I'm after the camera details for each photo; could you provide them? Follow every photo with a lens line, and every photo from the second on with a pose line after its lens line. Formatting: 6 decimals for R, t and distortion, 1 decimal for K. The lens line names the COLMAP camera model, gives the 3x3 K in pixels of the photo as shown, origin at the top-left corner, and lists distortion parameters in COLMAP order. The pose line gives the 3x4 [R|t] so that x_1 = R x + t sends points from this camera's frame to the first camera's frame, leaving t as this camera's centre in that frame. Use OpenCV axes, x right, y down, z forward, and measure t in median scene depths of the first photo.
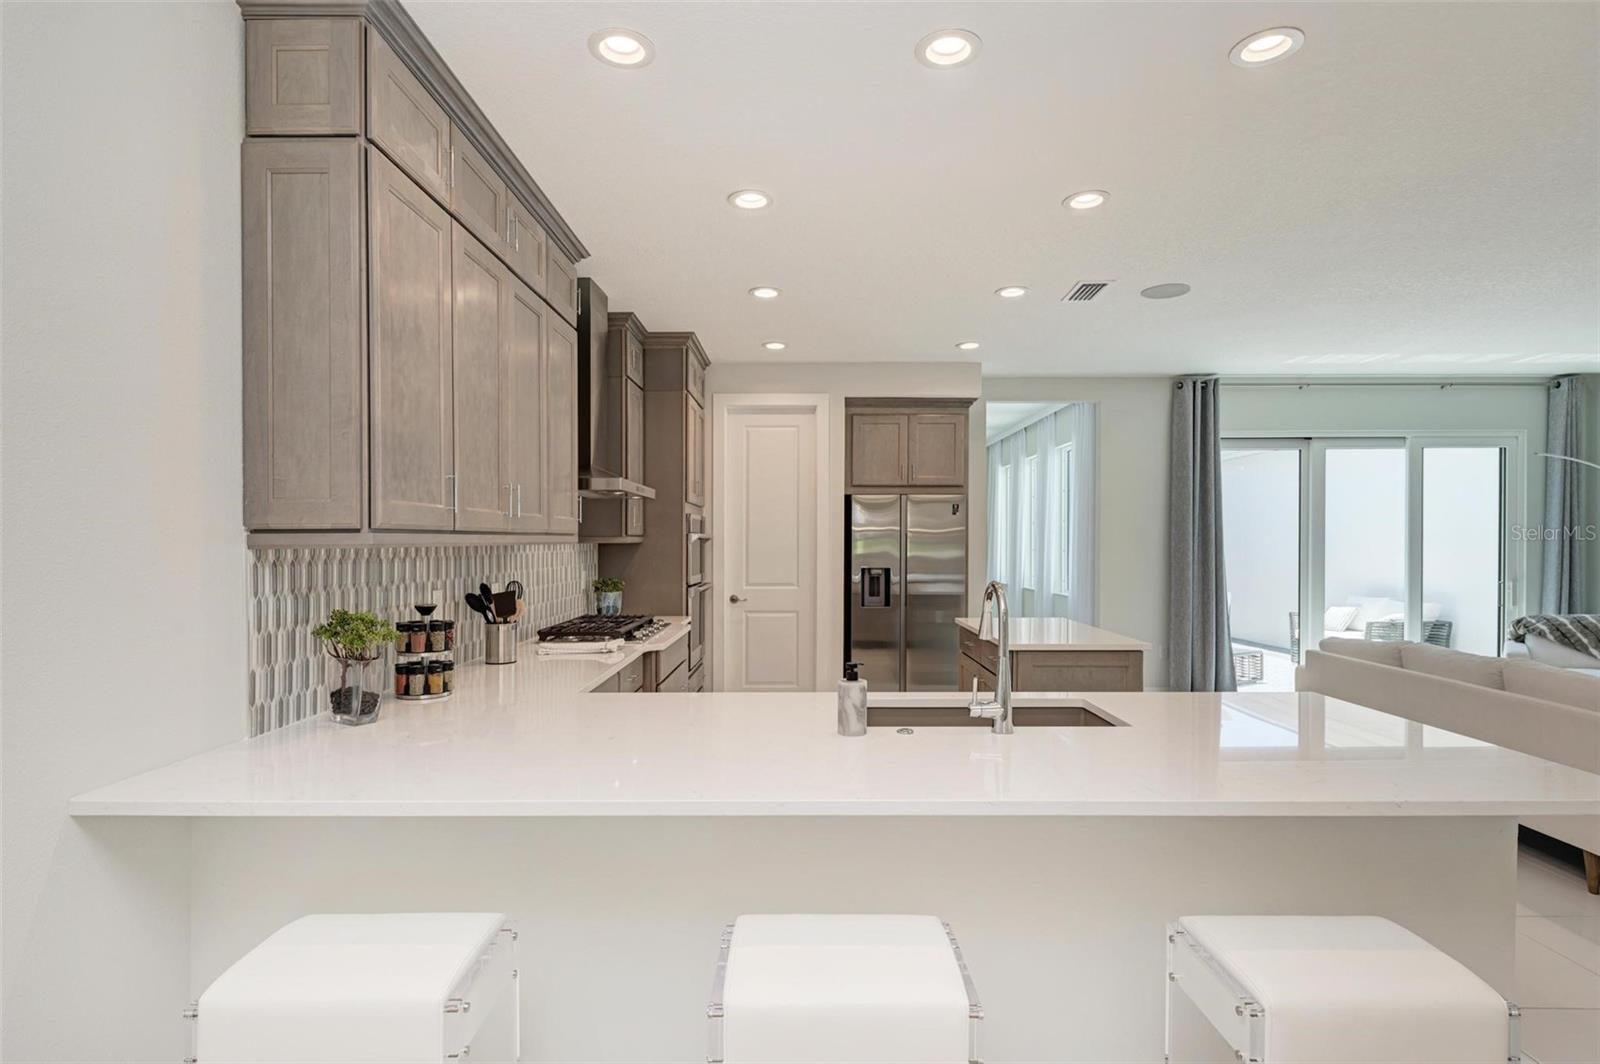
lens RADIAL K [[807.2, 0, 809.3], [0, 807.2, 543.5], [0, 0, 1]] dist [0.015809, -0.002164]
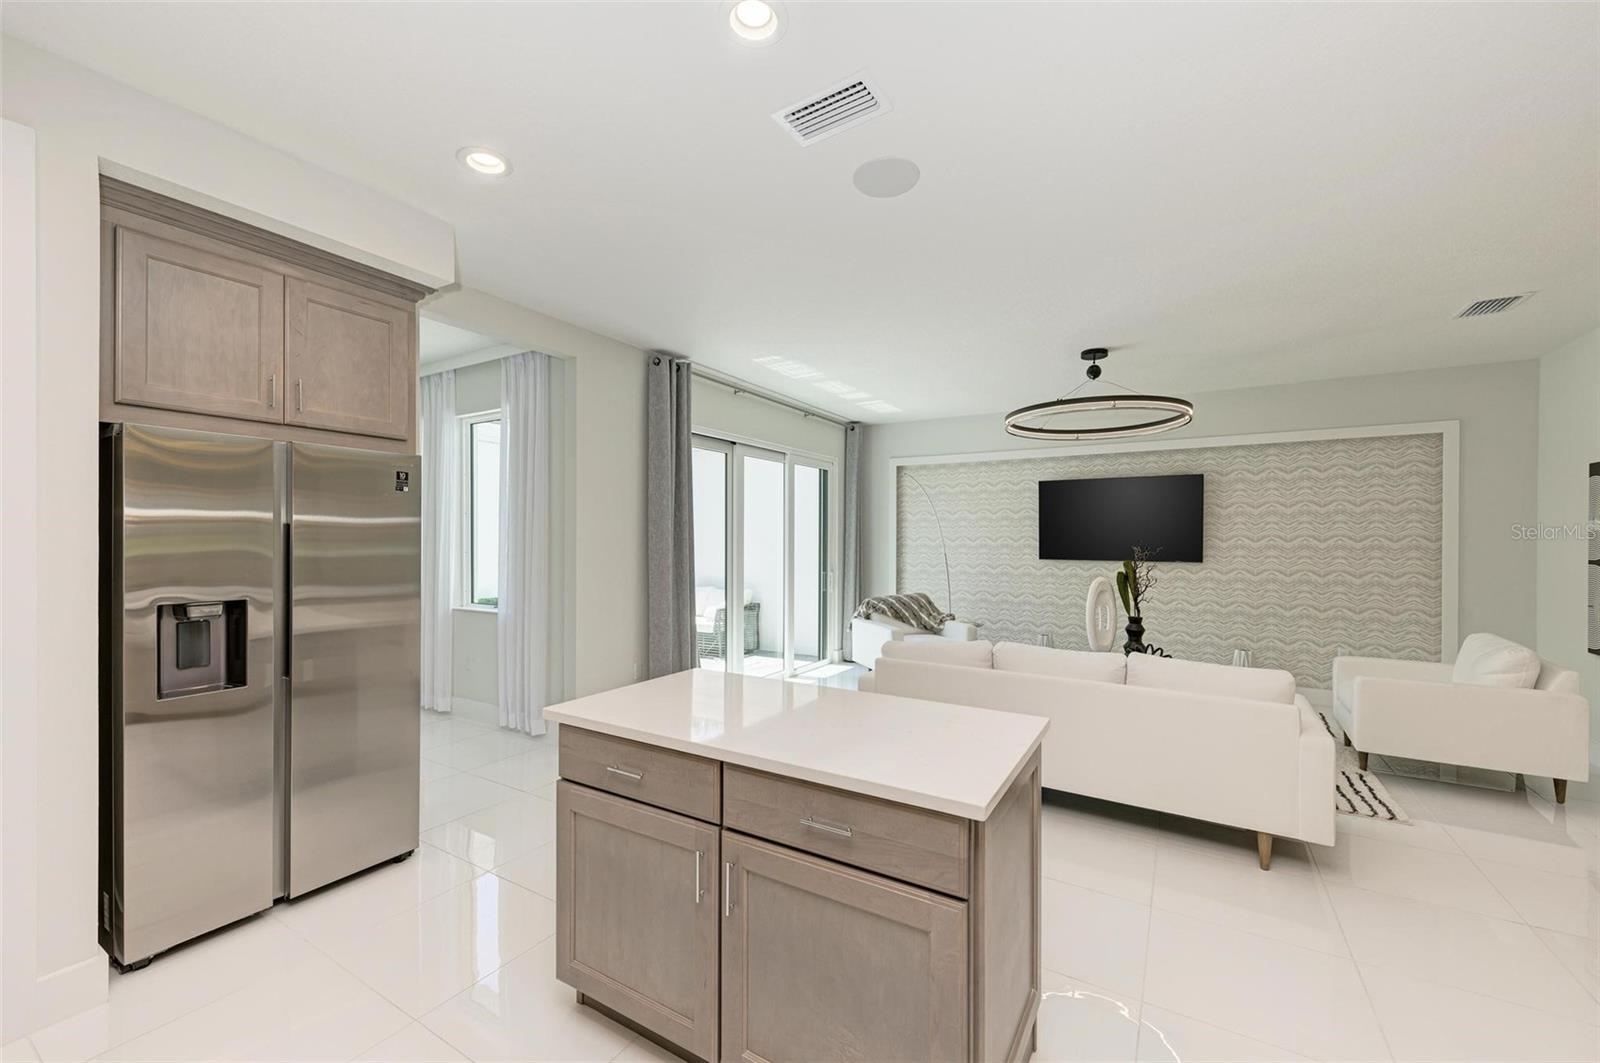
lens RADIAL K [[631.5, 0, 801.1], [0, 631.5, 540.7], [0, 0, 1]] dist [0.012152, -0.004449]
pose [[0.523498, 0.001644, 0.852025, -0.039272], [-0.001018, 0.999999, -0.001304, -0.002626], [-0.852026, -0.000184, 0.523499, 0.552950]]
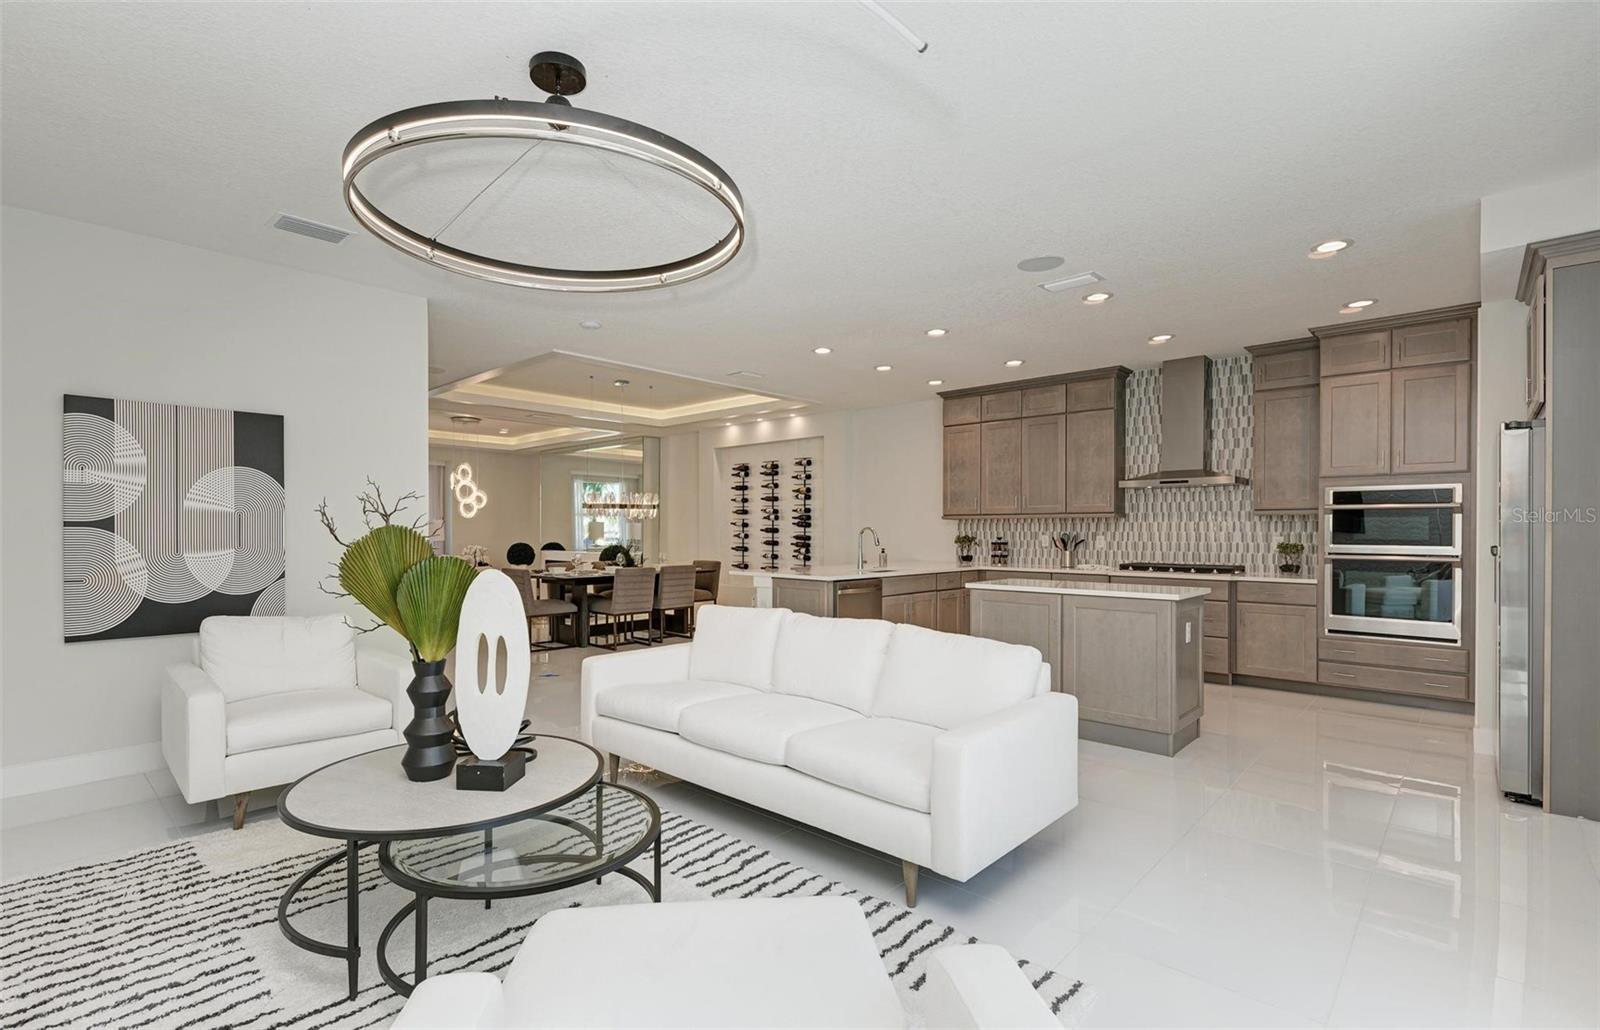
lens RADIAL K [[730.6, 0, 777.6], [0, 730.6, 533.7], [0, 0, 1]] dist [0.010569, -0.000544]
pose [[-0.691604, 0.002941, -0.722271, 0.937206], [-0.003587, 0.999965, 0.007506, 0.018104], [0.722268, 0.007782, -0.691570, 0.988115]]
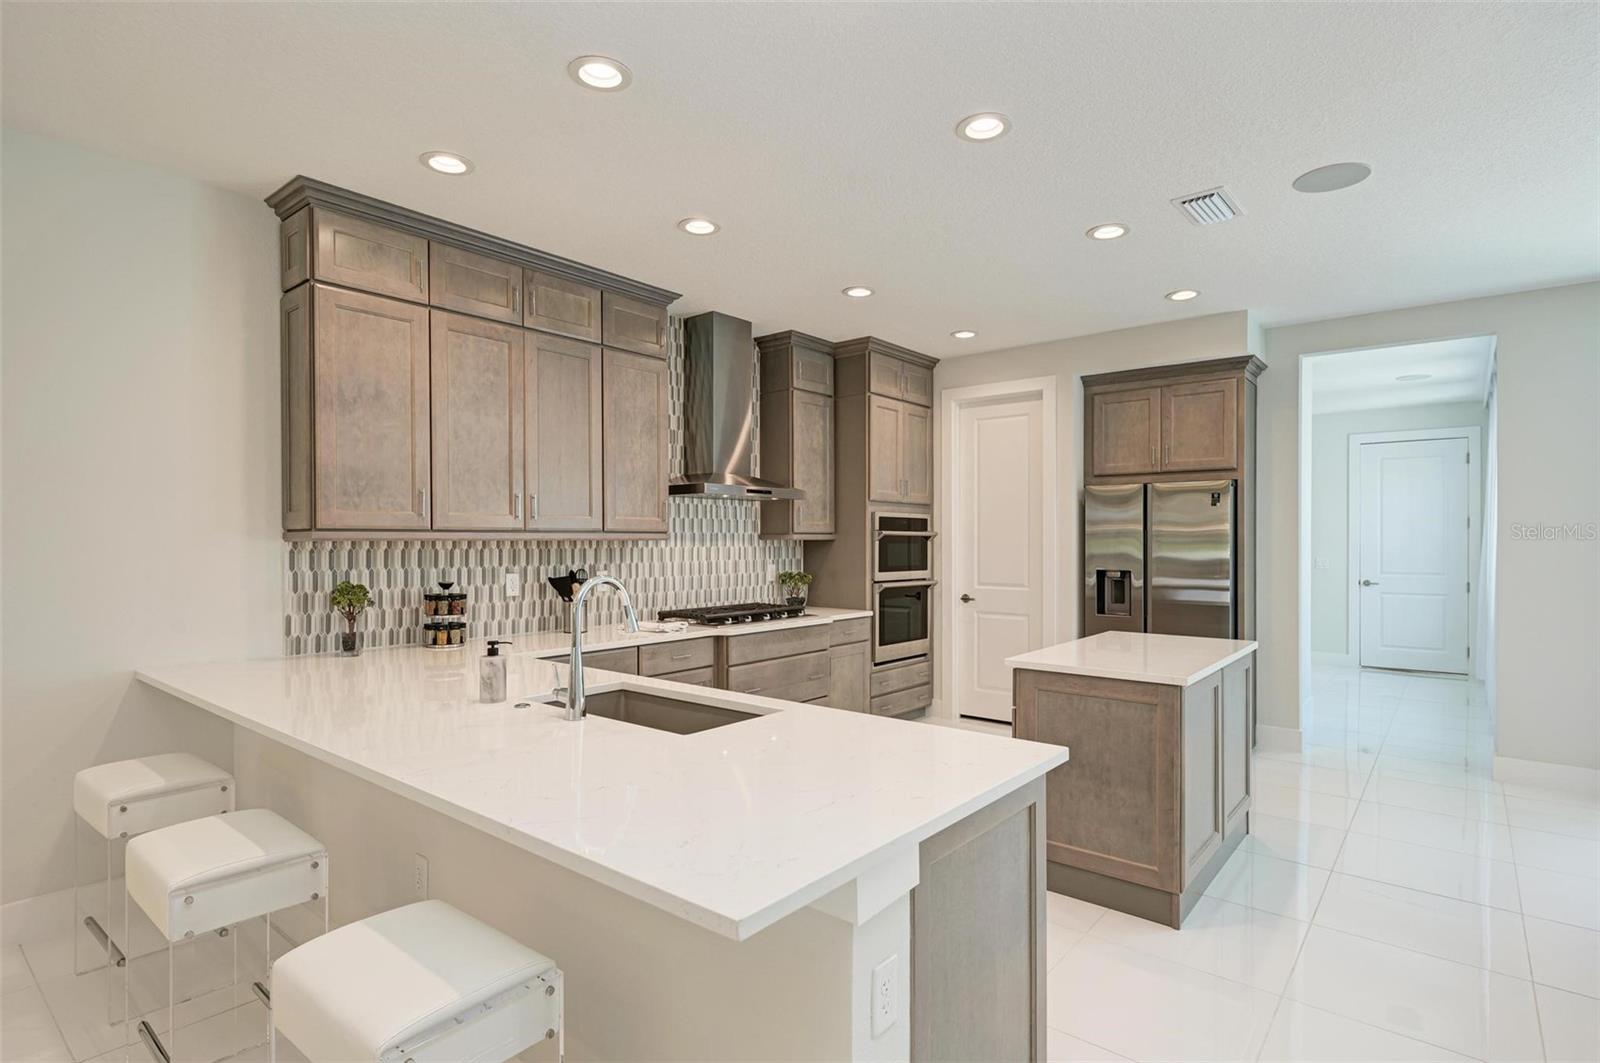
lens RADIAL K [[807.2, 0, 806.5], [0, 807.2, 538.9], [0, 0, 1]] dist [0.015809, -0.002164]
pose [[0.771078, 0.001040, -0.636739, 0.377886], [-0.003849, 0.999988, -0.003028, 0.000795], [0.636729, 0.004786, 0.771073, 0.128435]]
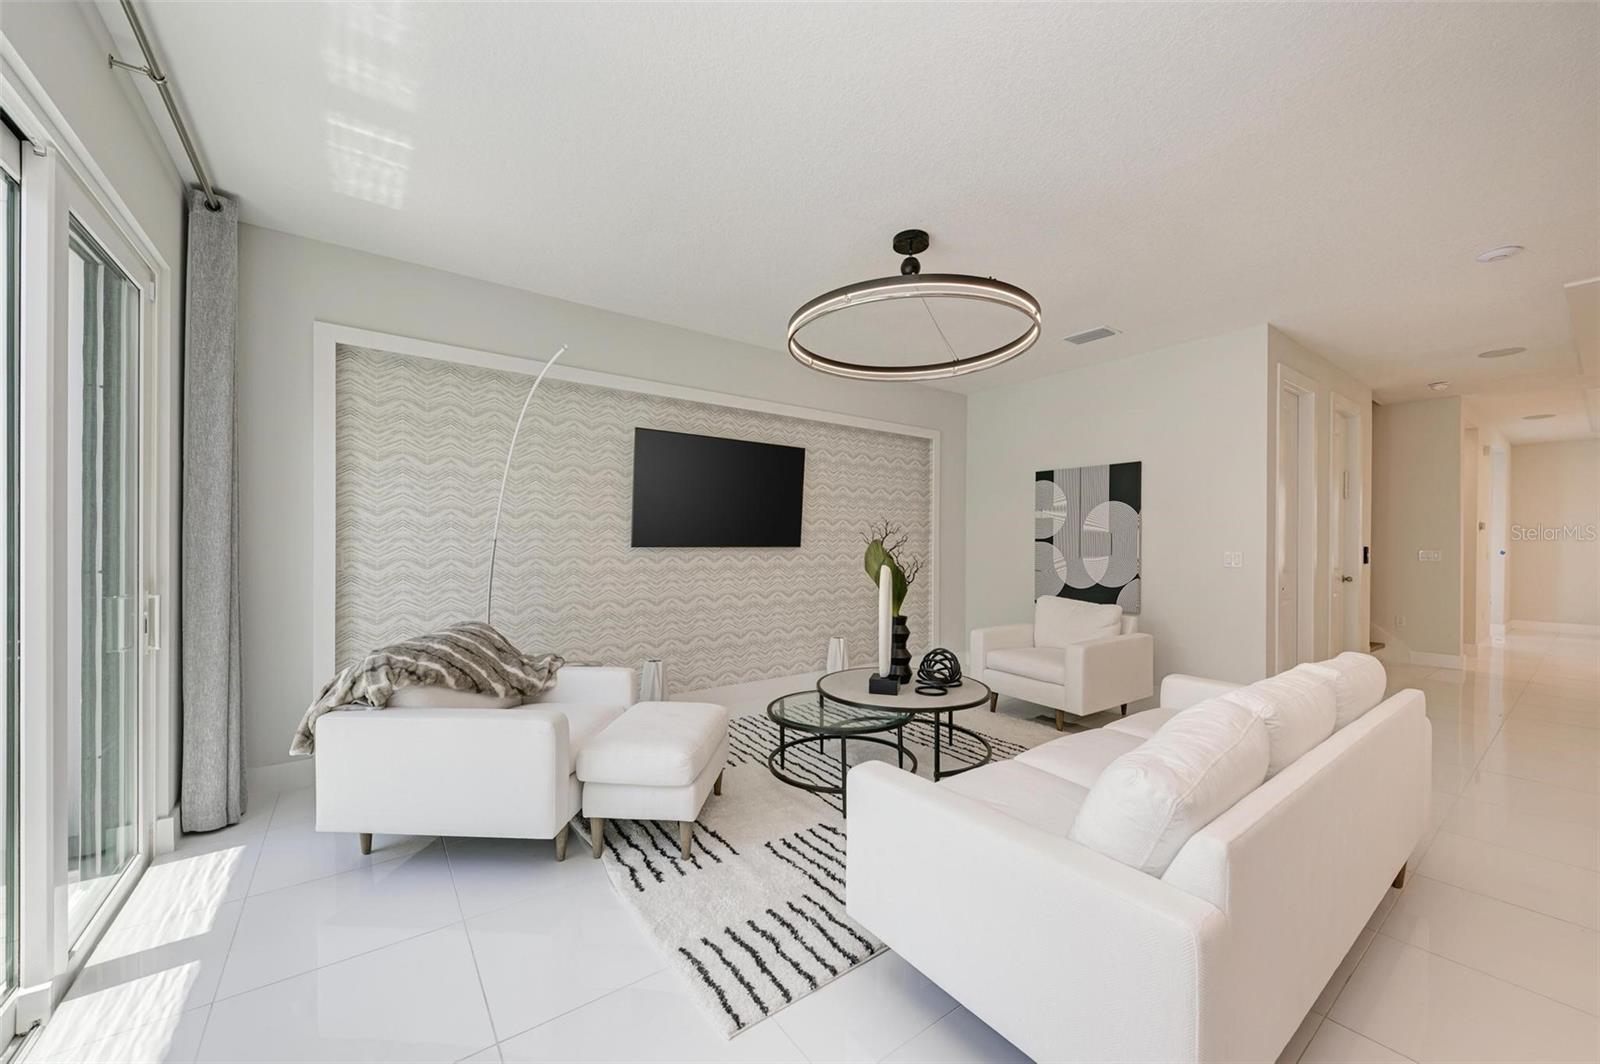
lens RADIAL K [[593.6, 0, 800.5], [0, 593.6, 541.9], [0, 0, 1]] dist [0.006893, -0.001920]
pose [[-0.591789, -0.003110, 0.806087, 0.422107], [-0.002722, 0.999995, 0.001860, 0.018579], [-0.806088, -0.001093, -0.591794, 0.990439]]
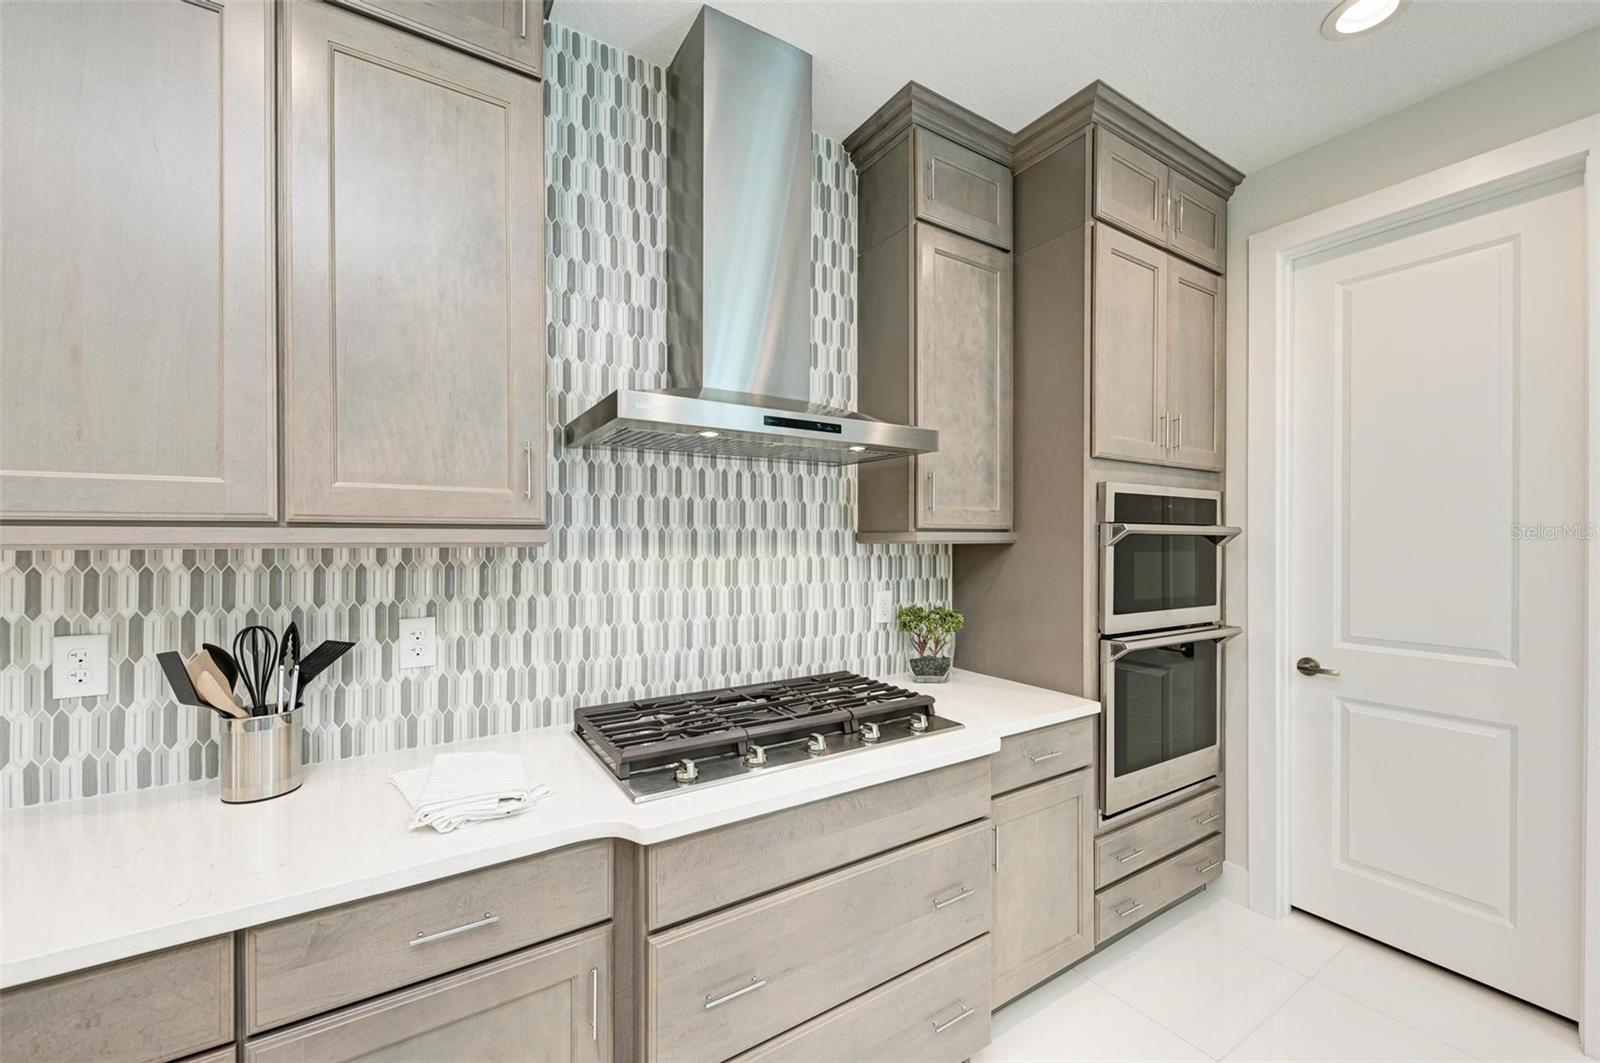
lens RADIAL K [[631.5, 0, 803.5], [0, 631.5, 541.0], [0, 0, 1]] dist [0.012152, -0.004449]
pose [[0.536006, 0.006245, -0.844191, 0.058408], [-0.005228, 0.999978, 0.004078, -0.003021], [0.844198, 0.002227, 0.536027, 0.562027]]
